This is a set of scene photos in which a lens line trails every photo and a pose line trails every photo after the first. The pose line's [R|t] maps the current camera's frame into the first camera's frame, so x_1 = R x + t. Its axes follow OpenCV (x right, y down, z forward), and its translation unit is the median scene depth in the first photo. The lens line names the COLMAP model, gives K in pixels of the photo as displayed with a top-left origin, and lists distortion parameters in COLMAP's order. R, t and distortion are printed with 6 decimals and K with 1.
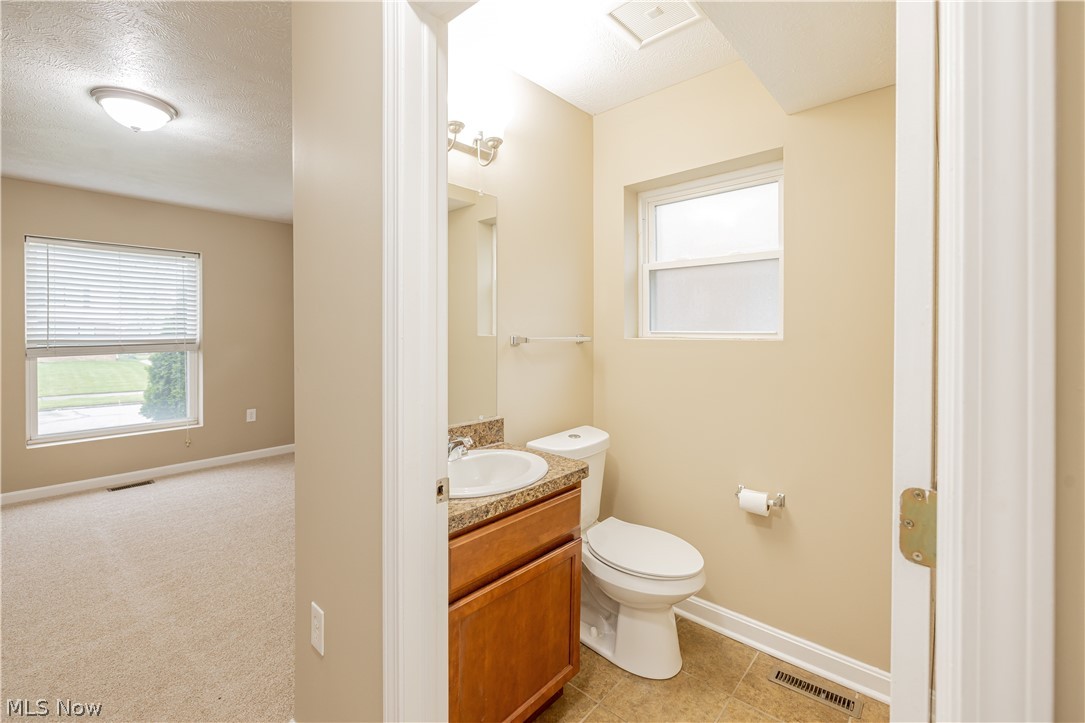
lens RADIAL K [[465.2, 0, 545.2], [0, 465.2, 342.4], [0, 0, 1]] dist [0.000146, -0.000523]
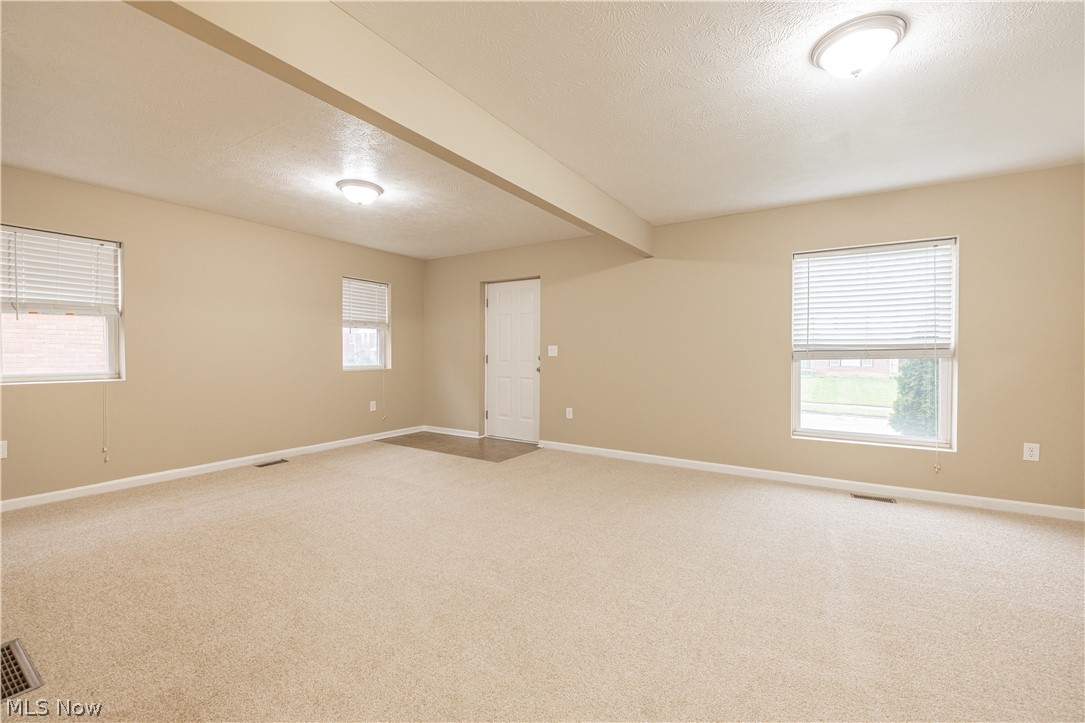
lens RADIAL K [[458.3, 0, 547.3], [0, 458.3, 350.6], [0, 0, 1]] dist [0.002468, 0.000283]
pose [[0.181261, -0.001051, -0.983434, -0.082090], [-0.026865, 0.999621, -0.006020, 0.028394], [0.983068, 0.027512, 0.181164, 0.154428]]
